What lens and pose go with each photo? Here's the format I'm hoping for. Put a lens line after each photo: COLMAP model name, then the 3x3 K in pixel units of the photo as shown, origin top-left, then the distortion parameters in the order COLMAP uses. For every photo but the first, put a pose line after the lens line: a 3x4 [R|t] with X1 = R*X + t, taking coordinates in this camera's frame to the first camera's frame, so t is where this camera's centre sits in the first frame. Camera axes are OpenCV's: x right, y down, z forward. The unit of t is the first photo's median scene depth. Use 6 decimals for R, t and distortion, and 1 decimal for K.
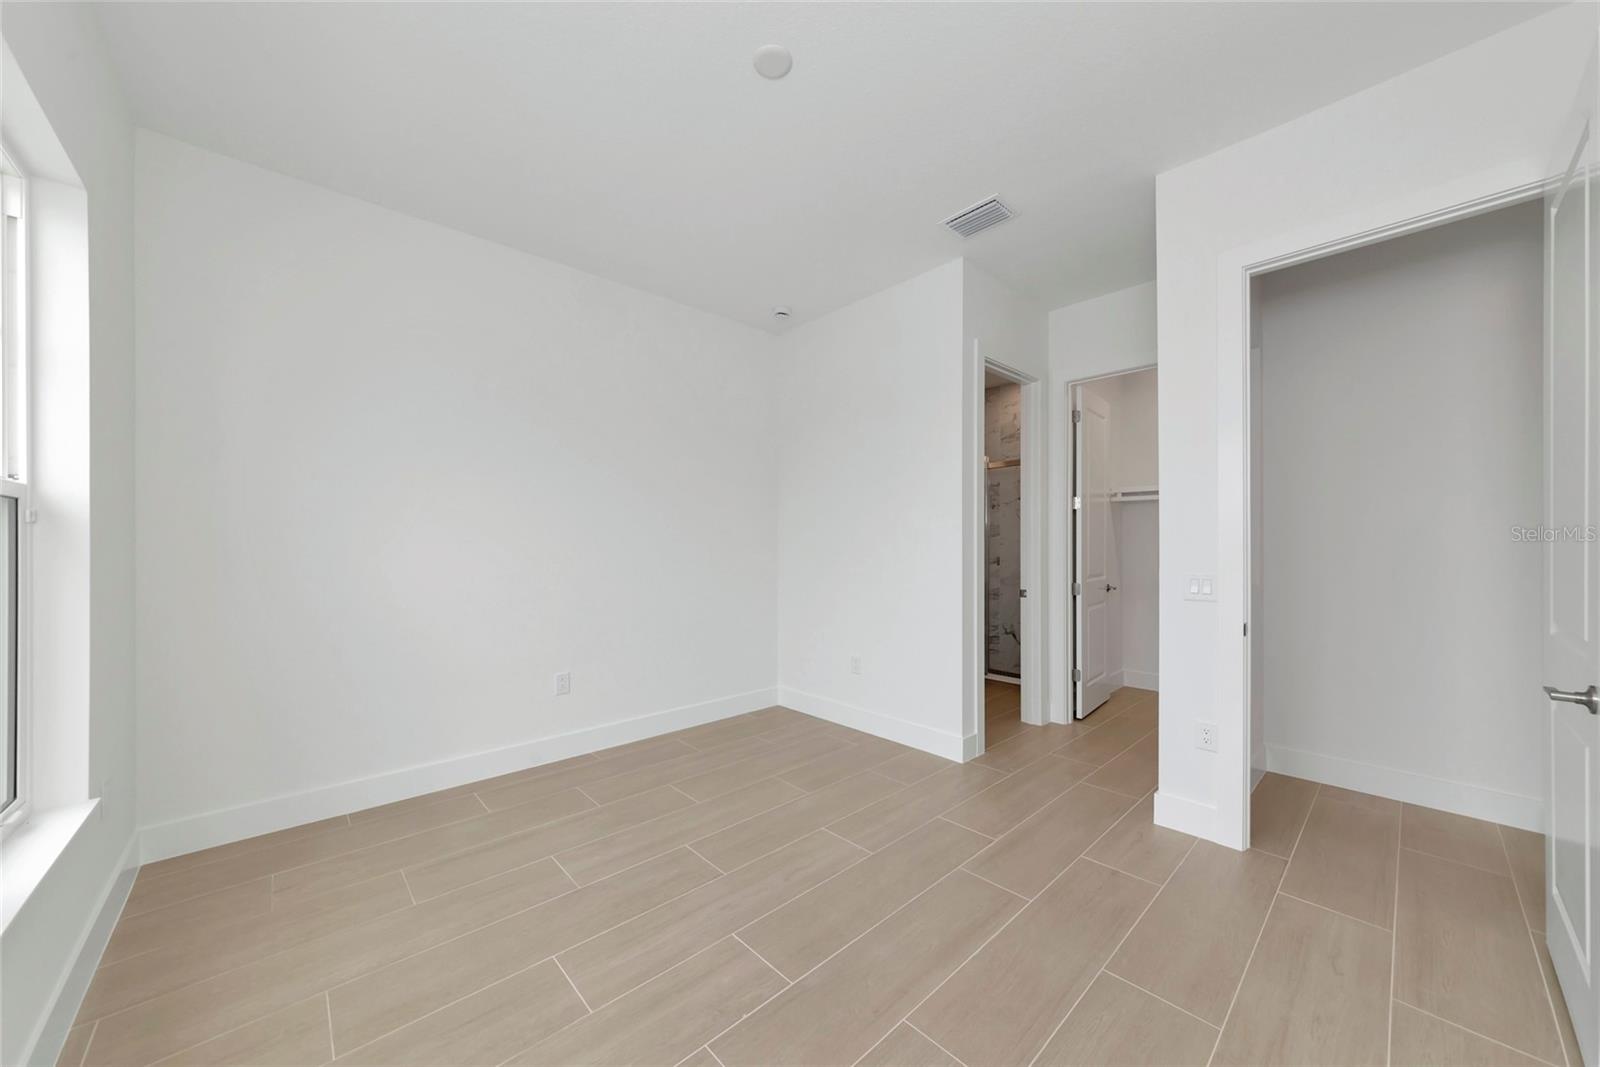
lens RADIAL K [[560.8, 0, 797.2], [0, 560.8, 534.5], [0, 0, 1]] dist [-0.005597, 0.001118]
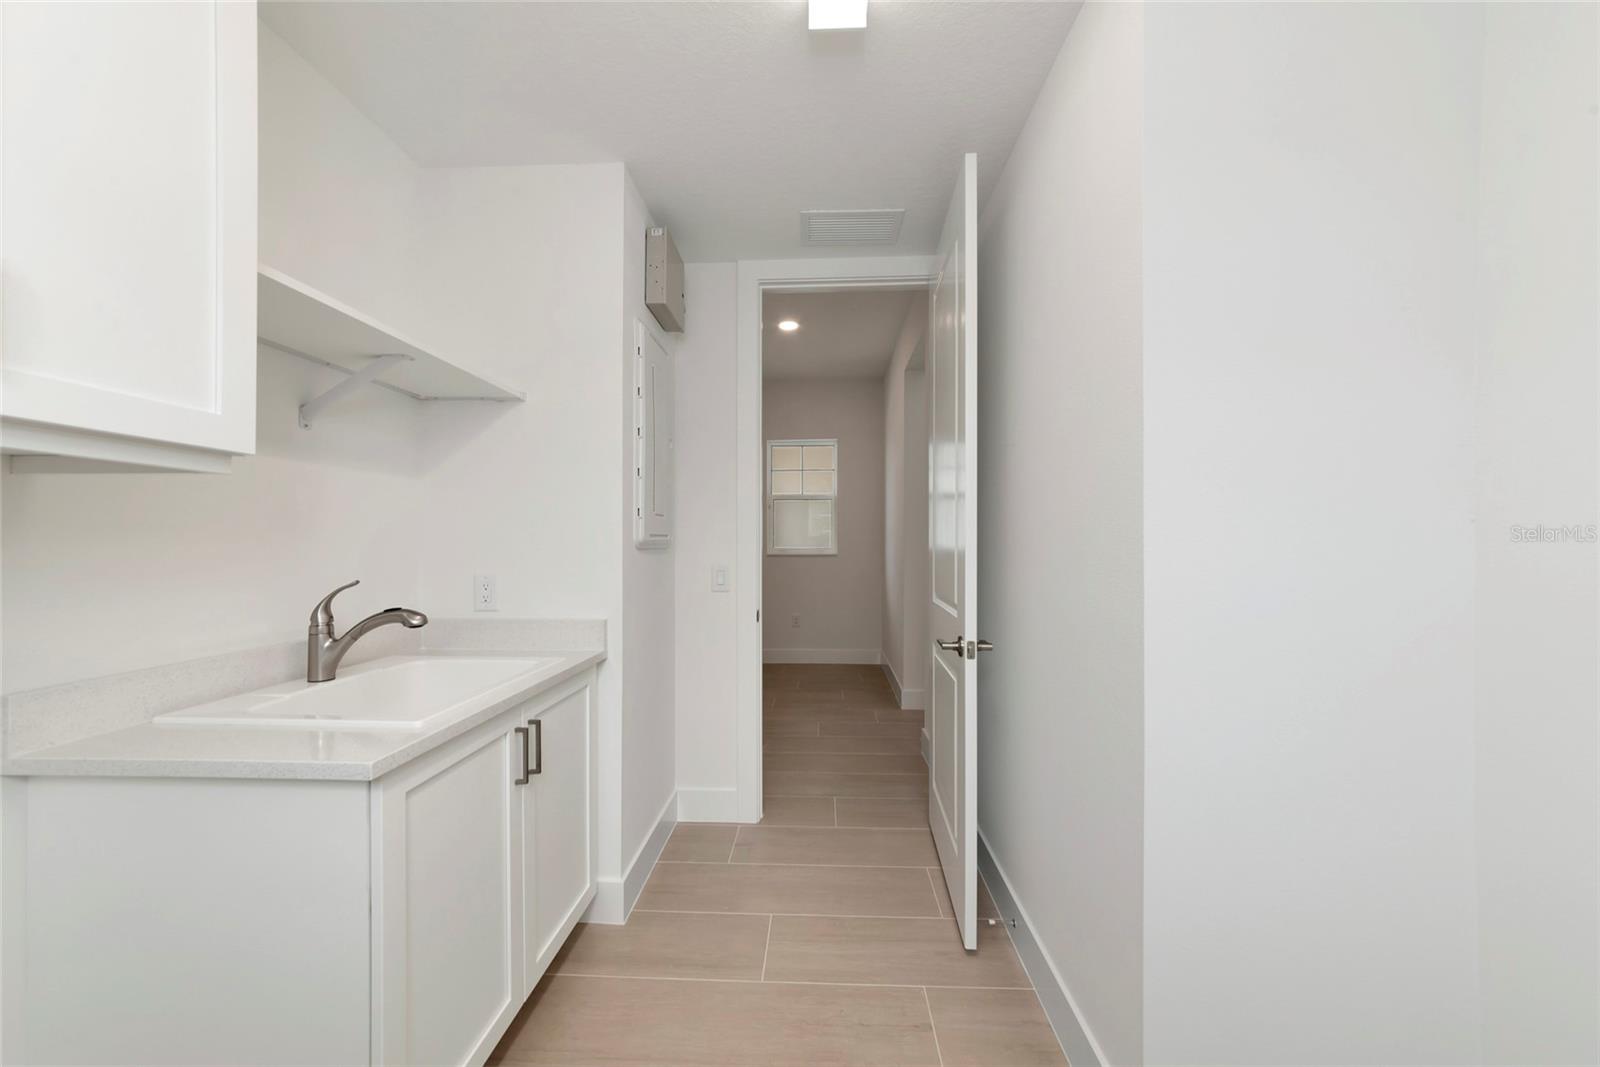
lens RADIAL K [[560.8, 0, 808.5], [0, 560.8, 536.0], [0, 0, 1]] dist [-0.005597, 0.001118]
pose [[0.724300, 0.003246, 0.689477, 0.156732], [-0.009619, 0.999939, 0.005398, 0.017625], [-0.689417, -0.010542, 0.724288, 0.190740]]
